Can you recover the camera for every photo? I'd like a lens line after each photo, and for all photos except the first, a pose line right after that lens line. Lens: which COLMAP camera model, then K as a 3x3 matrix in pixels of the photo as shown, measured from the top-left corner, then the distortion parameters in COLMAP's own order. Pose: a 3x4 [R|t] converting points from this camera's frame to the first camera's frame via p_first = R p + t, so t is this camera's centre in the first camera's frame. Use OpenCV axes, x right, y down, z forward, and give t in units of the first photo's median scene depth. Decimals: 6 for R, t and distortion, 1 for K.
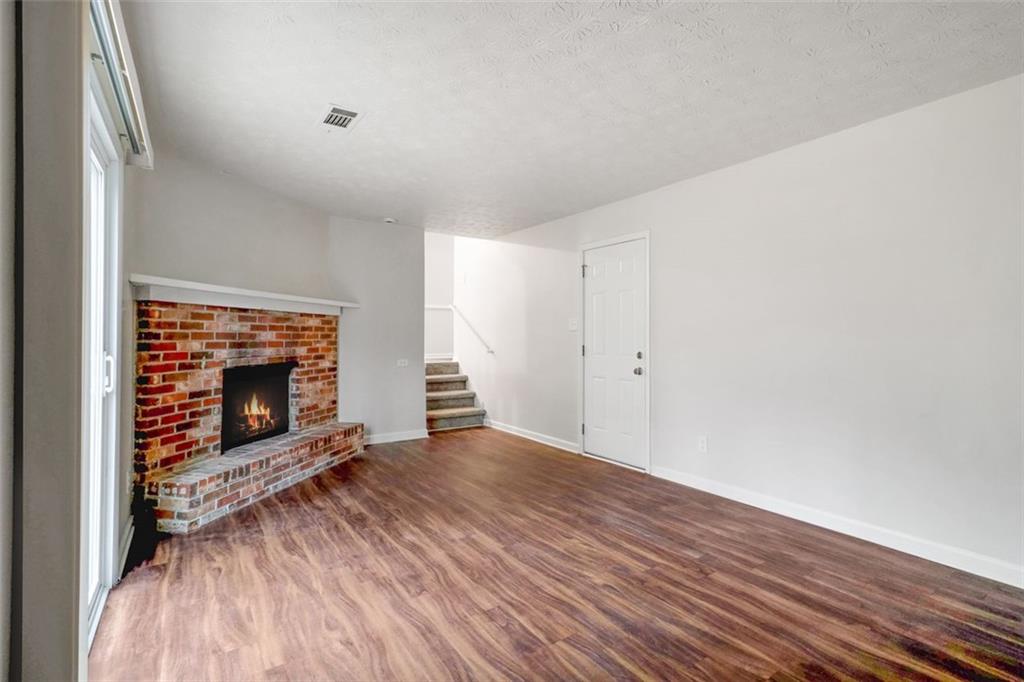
lens RADIAL K [[484.3, 0, 512.0], [0, 484.3, 341.0], [0, 0, 1]] dist [-0.000037, 0.000061]
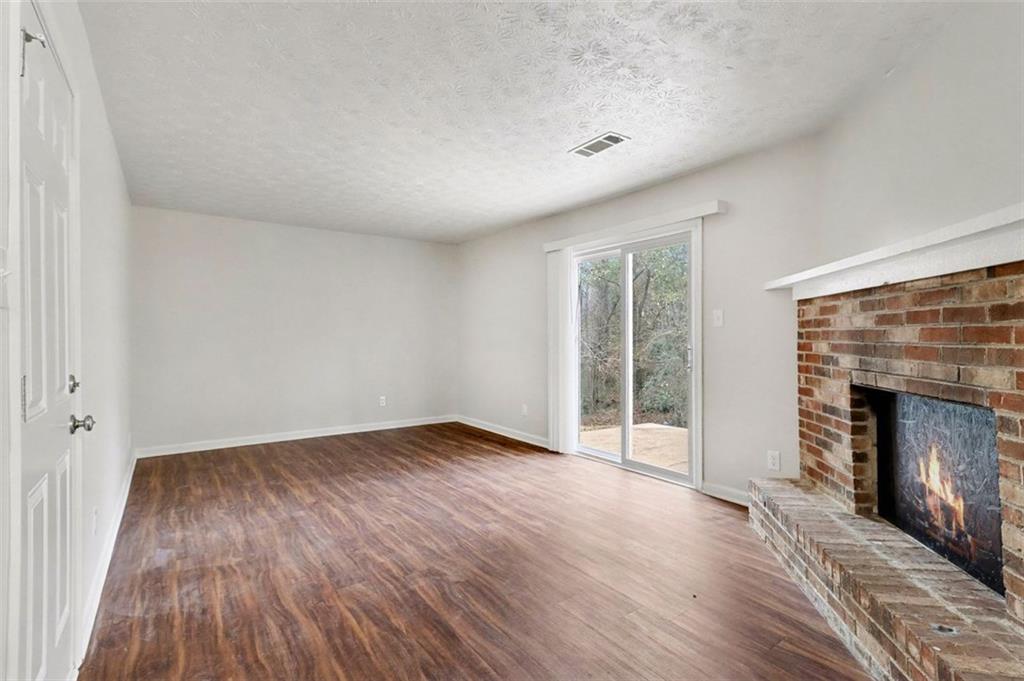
lens RADIAL K [[484.3, 0, 512.0], [0, 484.3, 340.5], [0, 0, 1]] dist [-0.000037, 0.000061]
pose [[-0.999615, 0.005003, -0.027275, -0.112642], [0.004629, 0.999894, 0.013776, -0.016042], [0.027341, 0.013645, -0.999533, 1.831363]]
